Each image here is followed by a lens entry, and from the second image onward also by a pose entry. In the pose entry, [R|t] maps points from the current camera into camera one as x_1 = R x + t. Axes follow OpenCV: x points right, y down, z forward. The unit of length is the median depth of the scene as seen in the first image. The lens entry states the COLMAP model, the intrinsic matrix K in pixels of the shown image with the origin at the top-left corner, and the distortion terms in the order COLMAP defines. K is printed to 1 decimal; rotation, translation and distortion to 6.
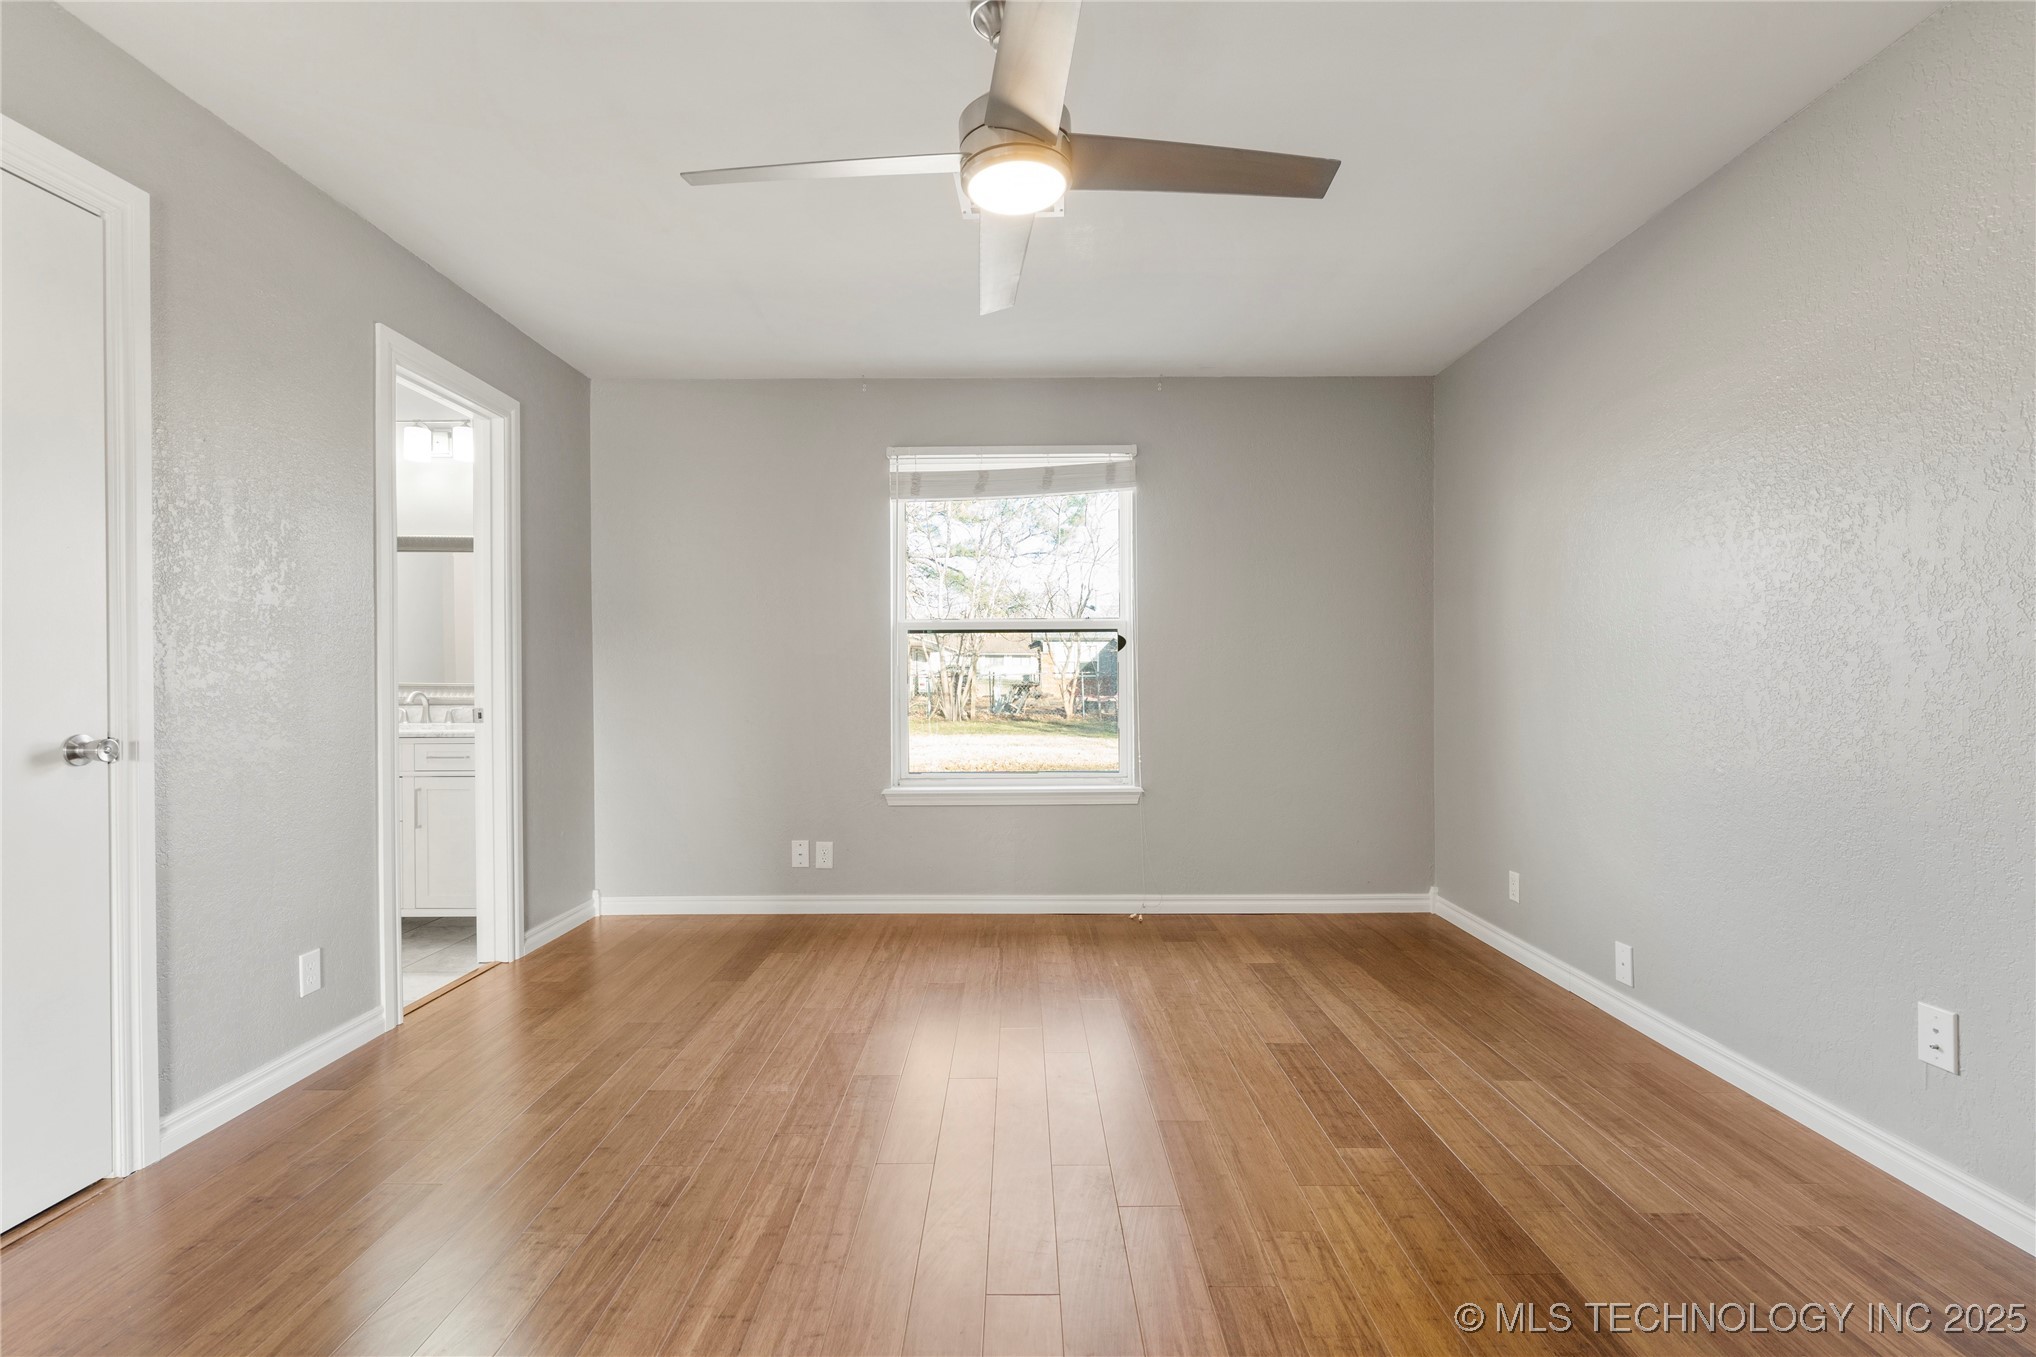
lens RADIAL K [[927.5, 0, 1018.0], [0, 927.5, 684.9], [0, 0, 1]] dist [-0.002246, 0.000941]
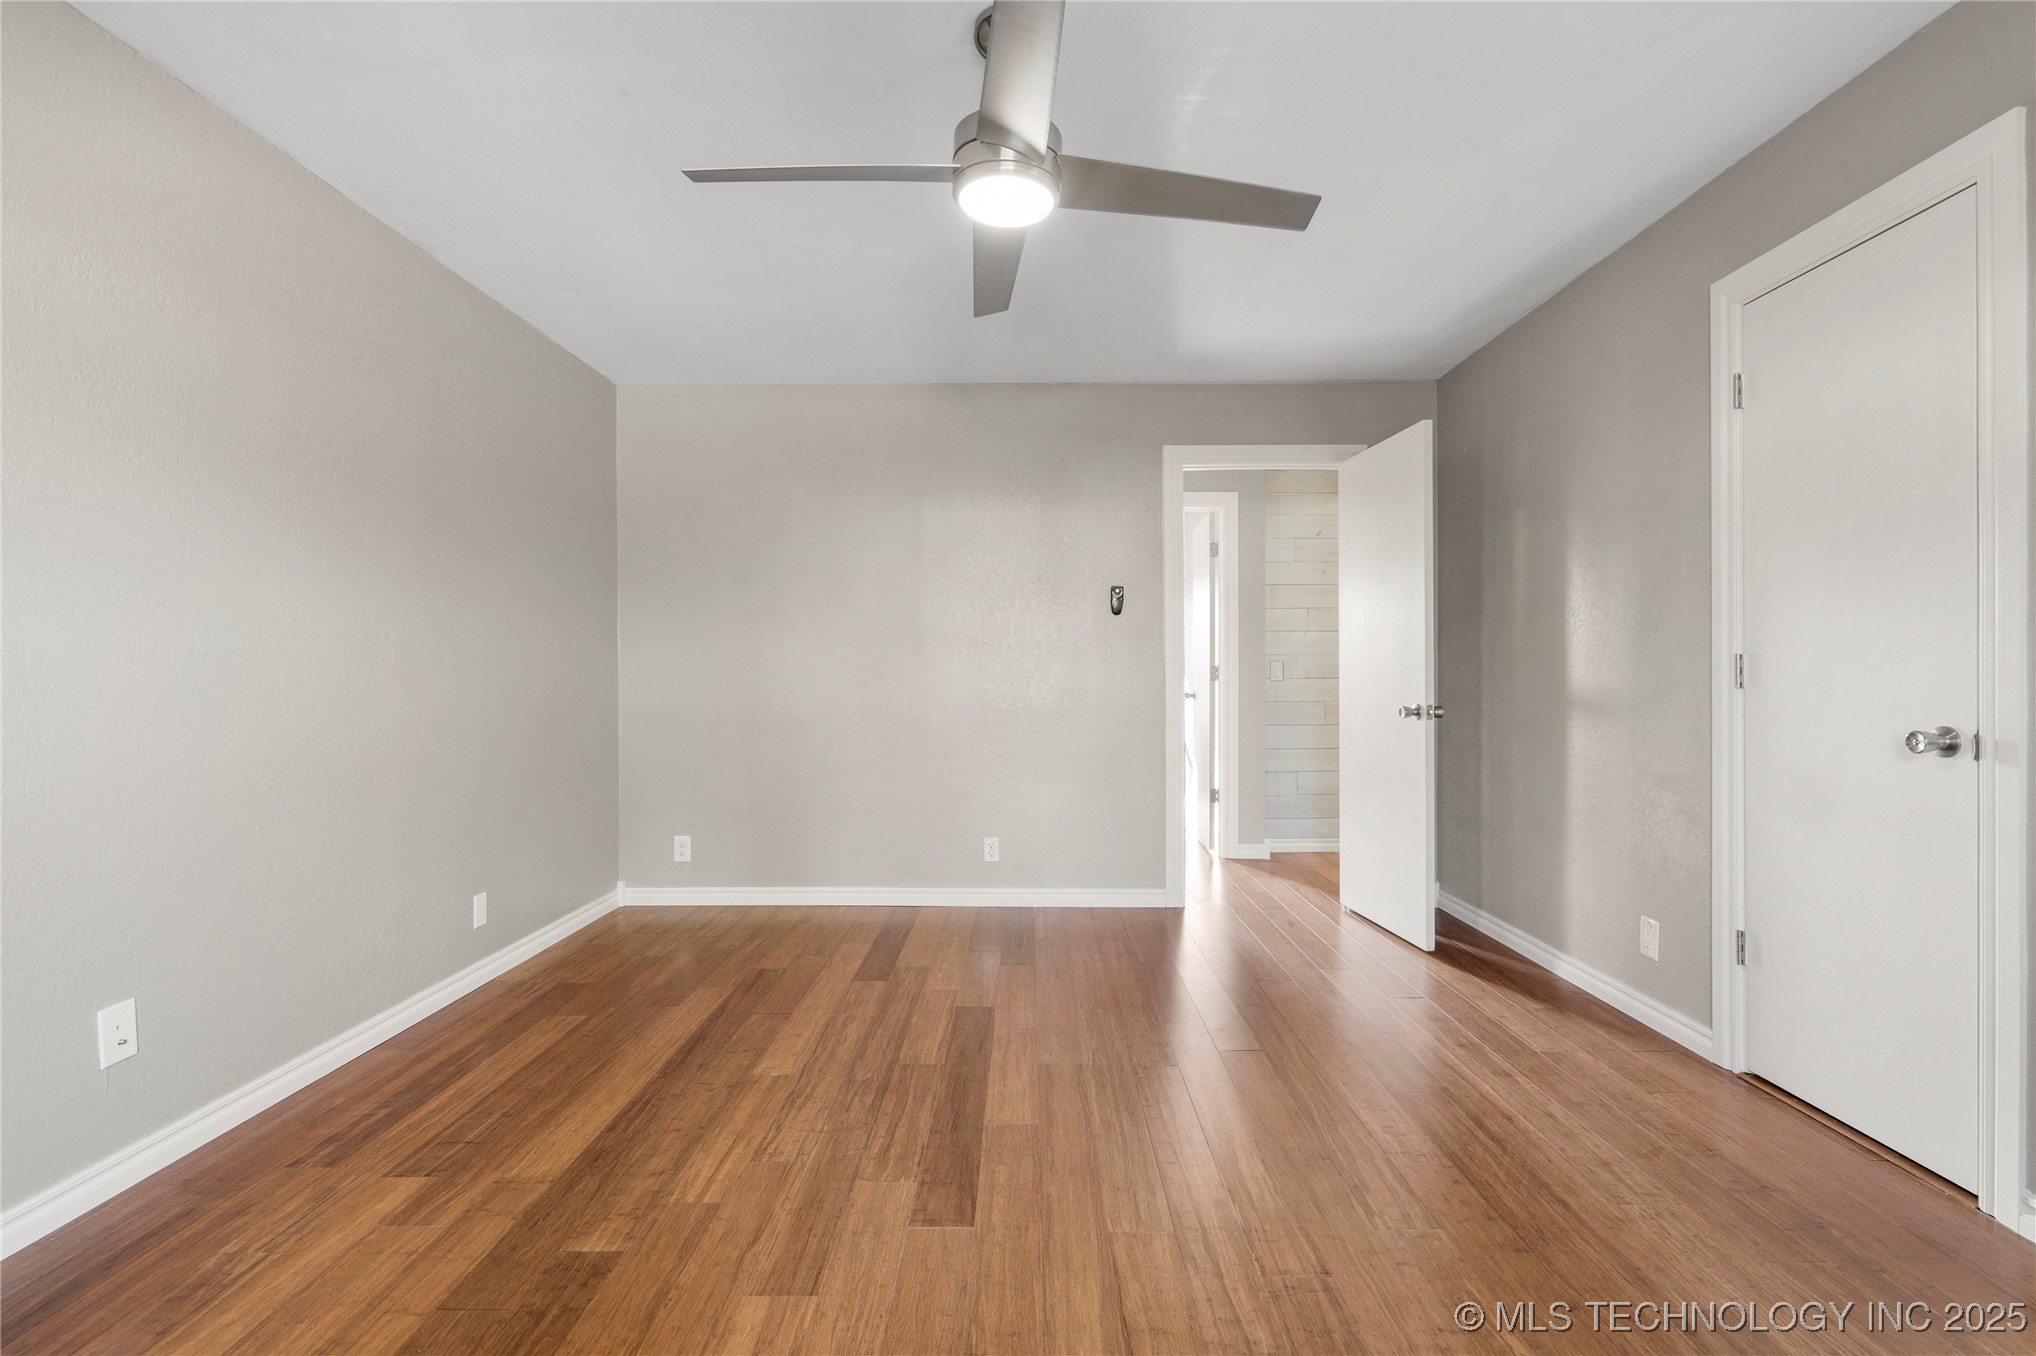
lens RADIAL K [[927.5, 0, 1018.0], [0, 927.5, 684.4], [0, 0, 1]] dist [-0.002246, 0.000941]
pose [[-0.999943, 0.010409, 0.002319, -0.013496], [0.010436, 0.999870, 0.012278, -0.009685], [-0.002190, 0.012302, -0.999922, 1.979971]]
